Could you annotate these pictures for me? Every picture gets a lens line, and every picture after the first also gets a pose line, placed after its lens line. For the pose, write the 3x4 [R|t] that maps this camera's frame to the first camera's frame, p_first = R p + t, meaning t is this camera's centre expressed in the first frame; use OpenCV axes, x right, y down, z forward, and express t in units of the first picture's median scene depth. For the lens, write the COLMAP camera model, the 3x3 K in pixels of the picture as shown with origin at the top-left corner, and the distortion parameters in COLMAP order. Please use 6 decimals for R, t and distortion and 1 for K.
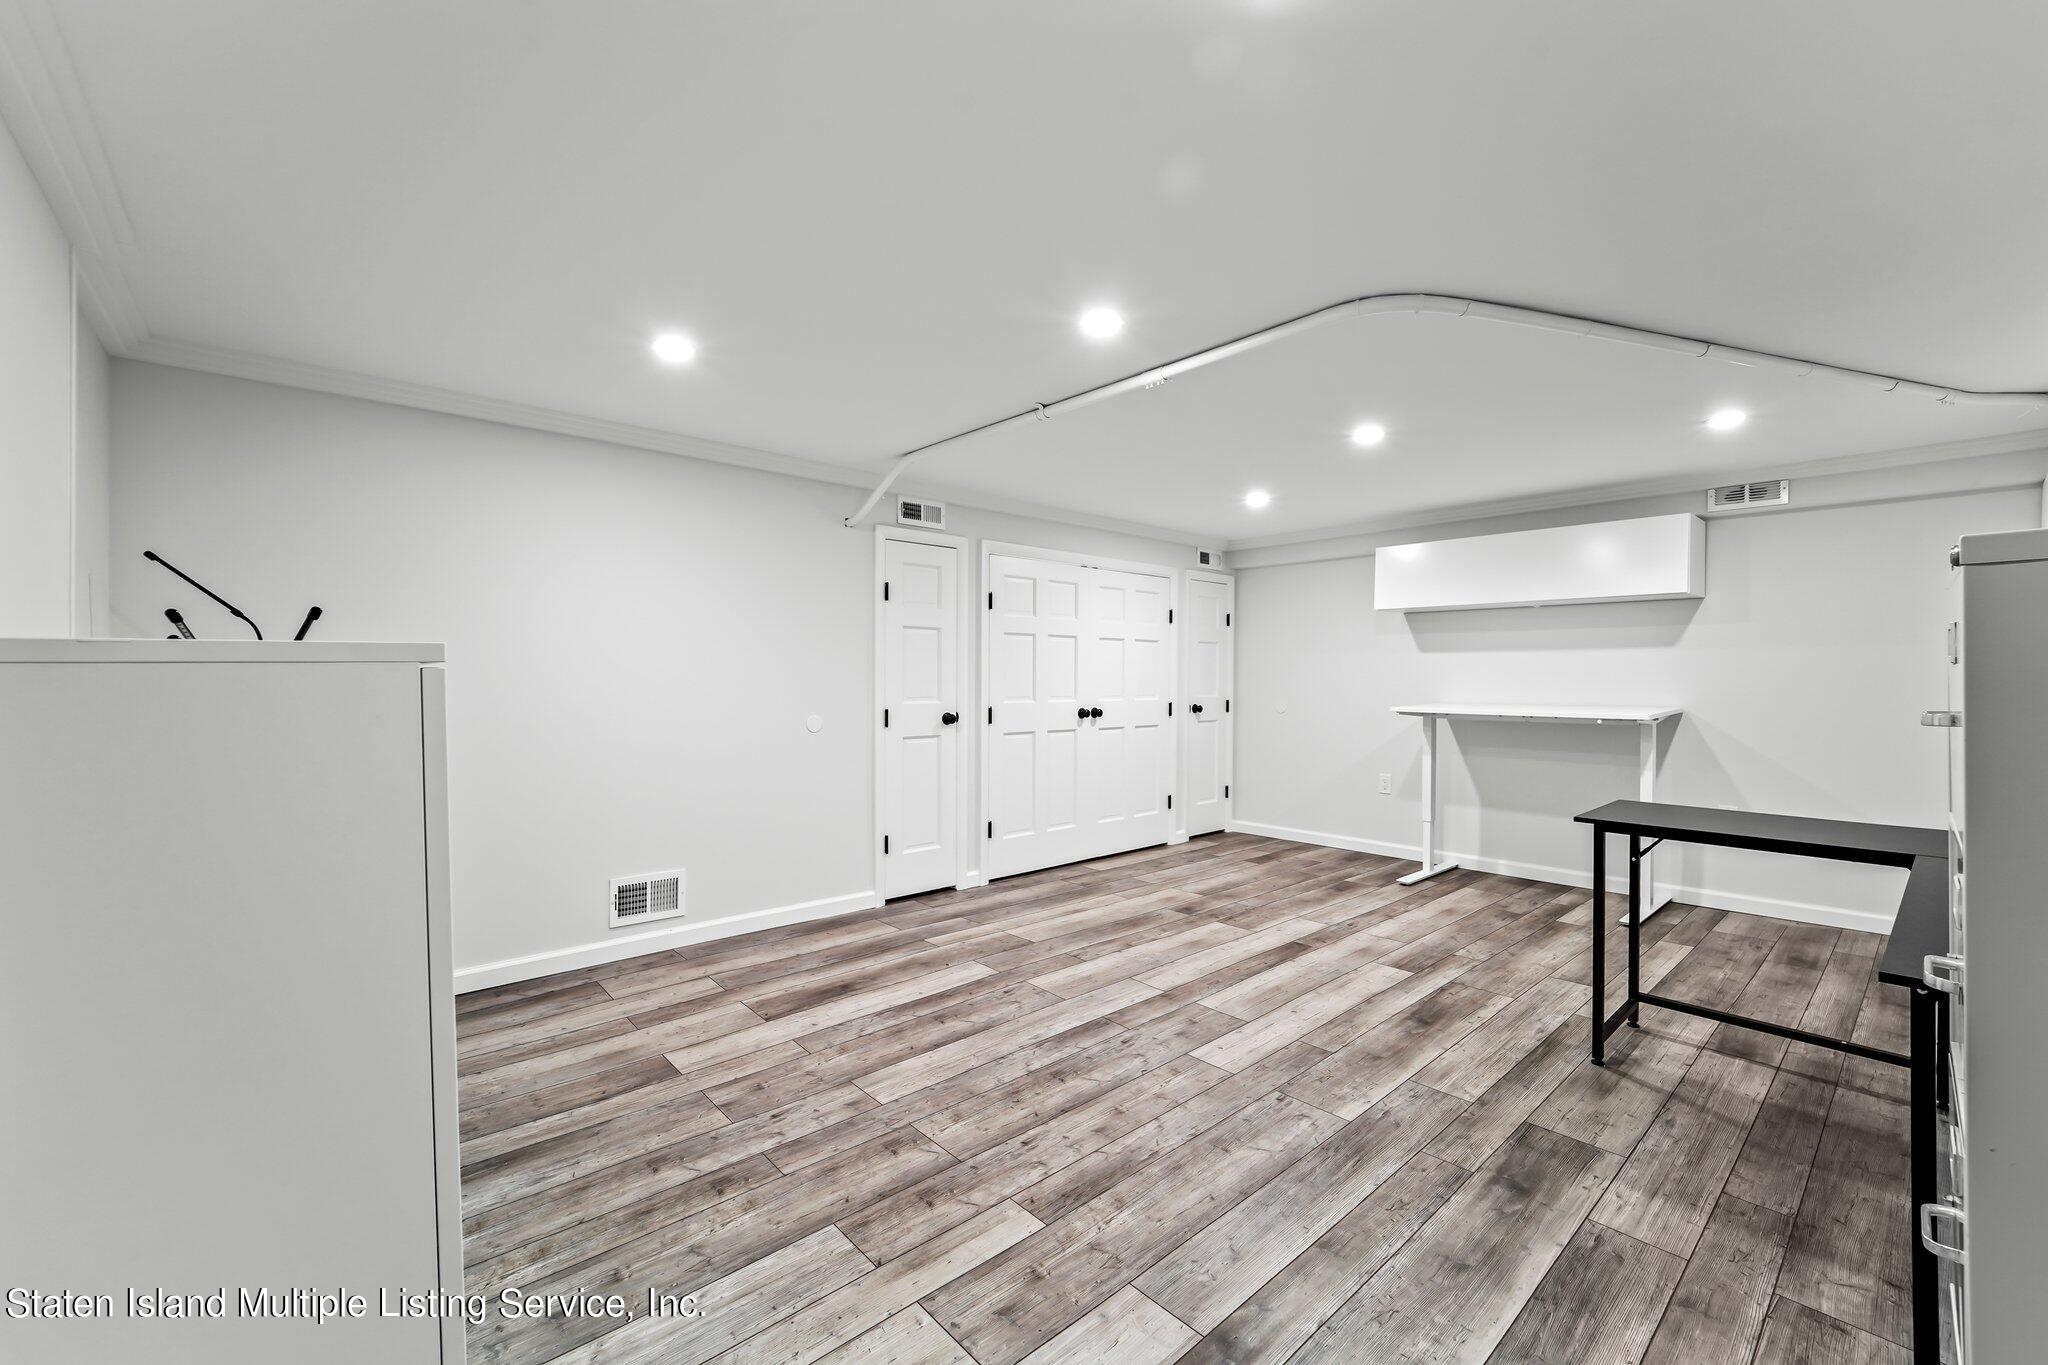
lens RADIAL K [[846.9, 0, 1024.0], [0, 846.9, 682.5], [0, 0, 1]] dist [-0.000598, 0.000343]
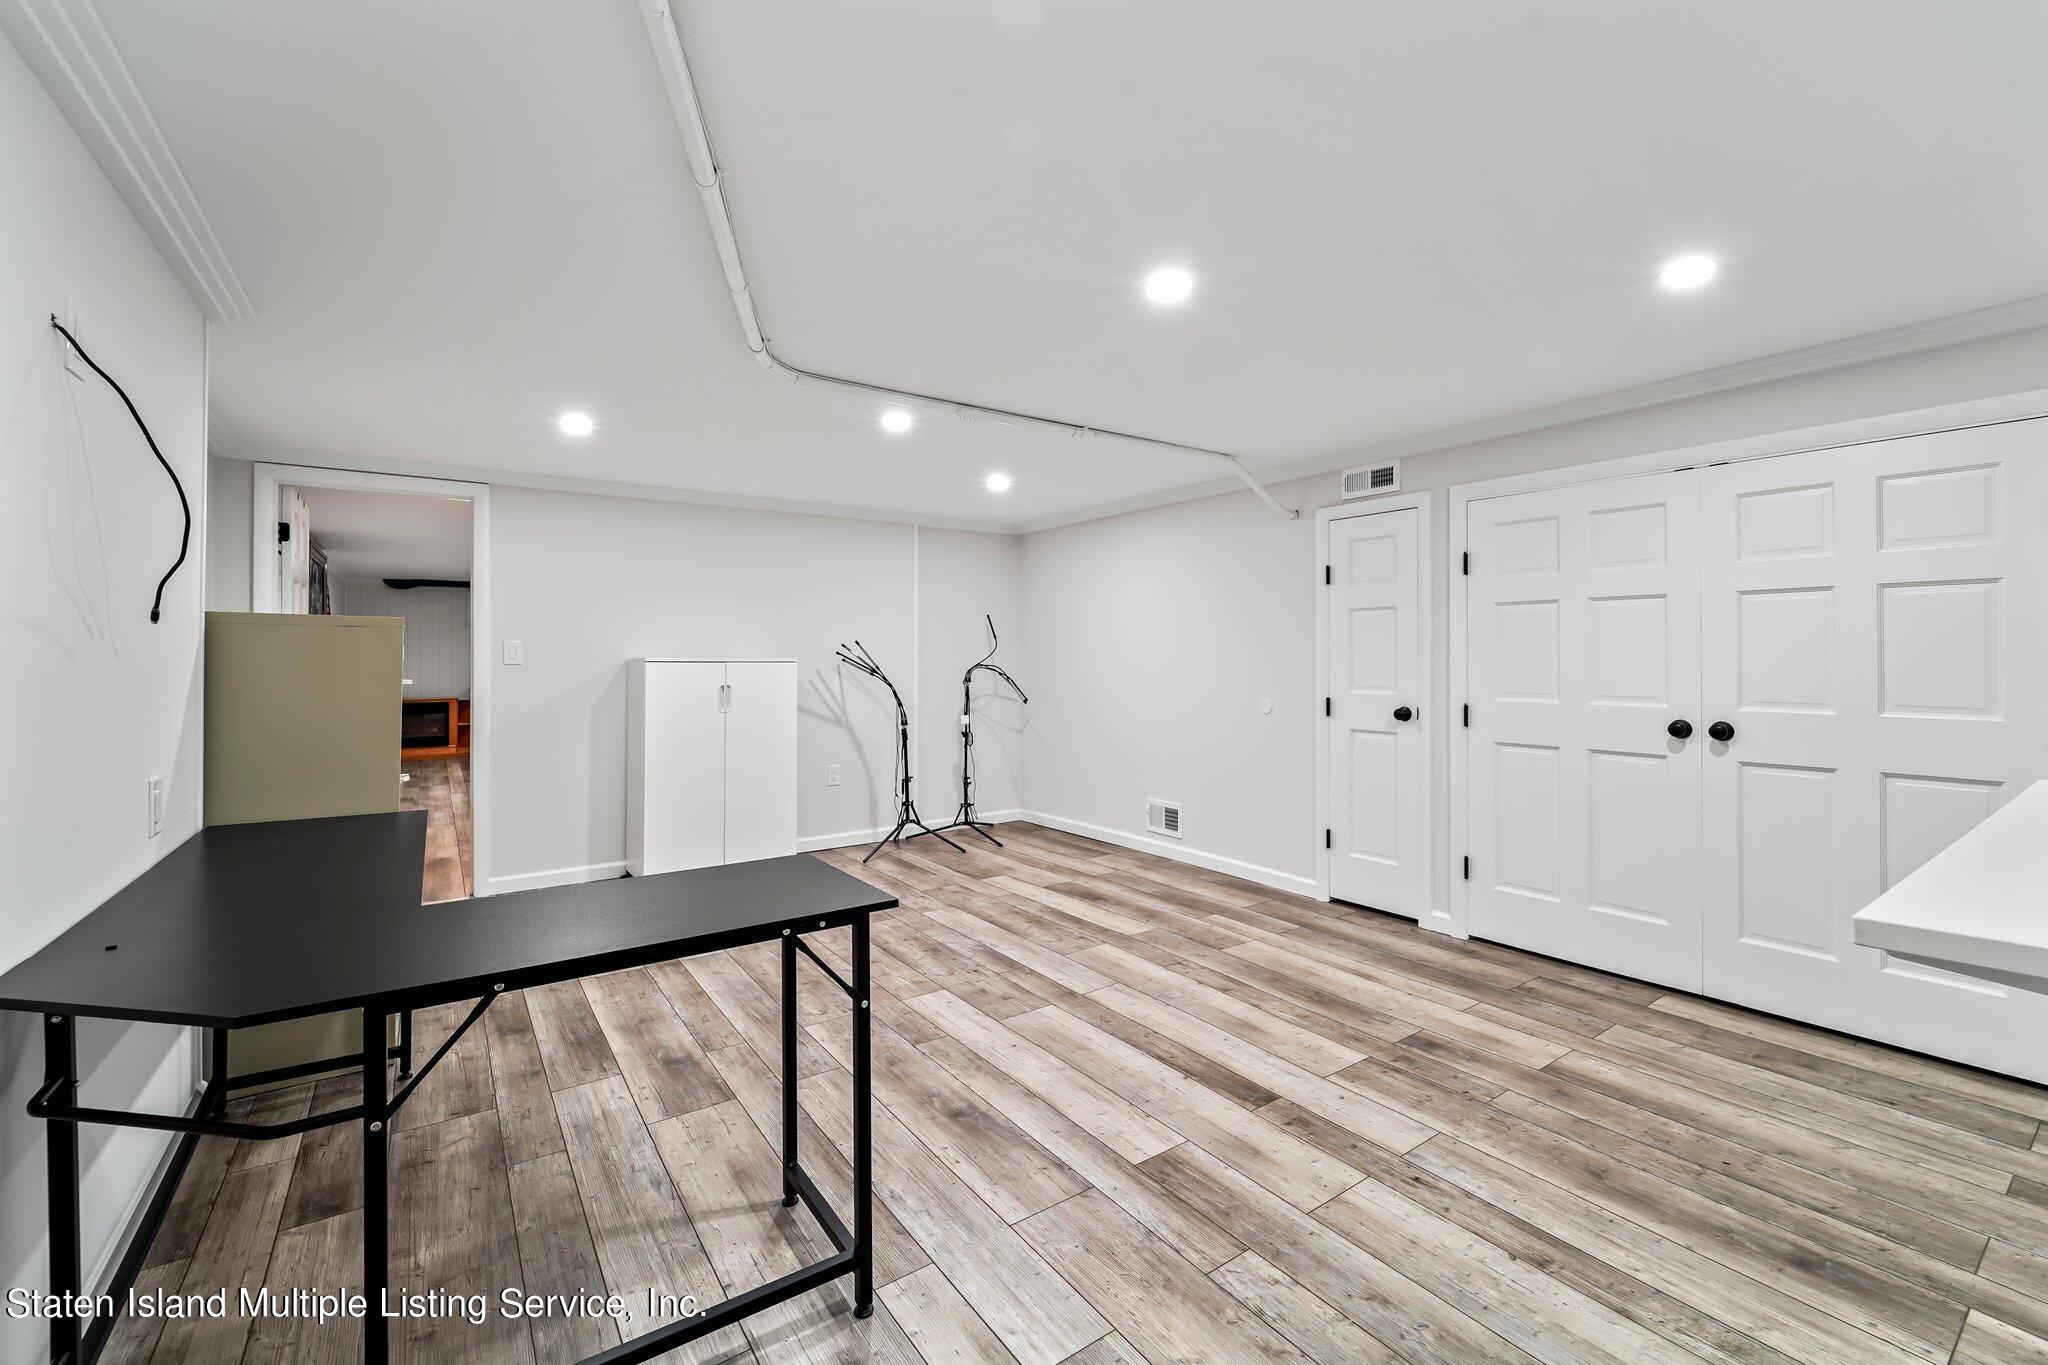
lens RADIAL K [[844.4, 0, 1027.3], [0, 844.4, 650.4], [0, 0, 1]] dist [0.000318, -0.000034]
pose [[-0.117590, -0.012911, -0.992978, 1.065903], [-0.005839, 0.999907, -0.012309, -0.010420], [0.993045, 0.004351, -0.117655, 0.994282]]
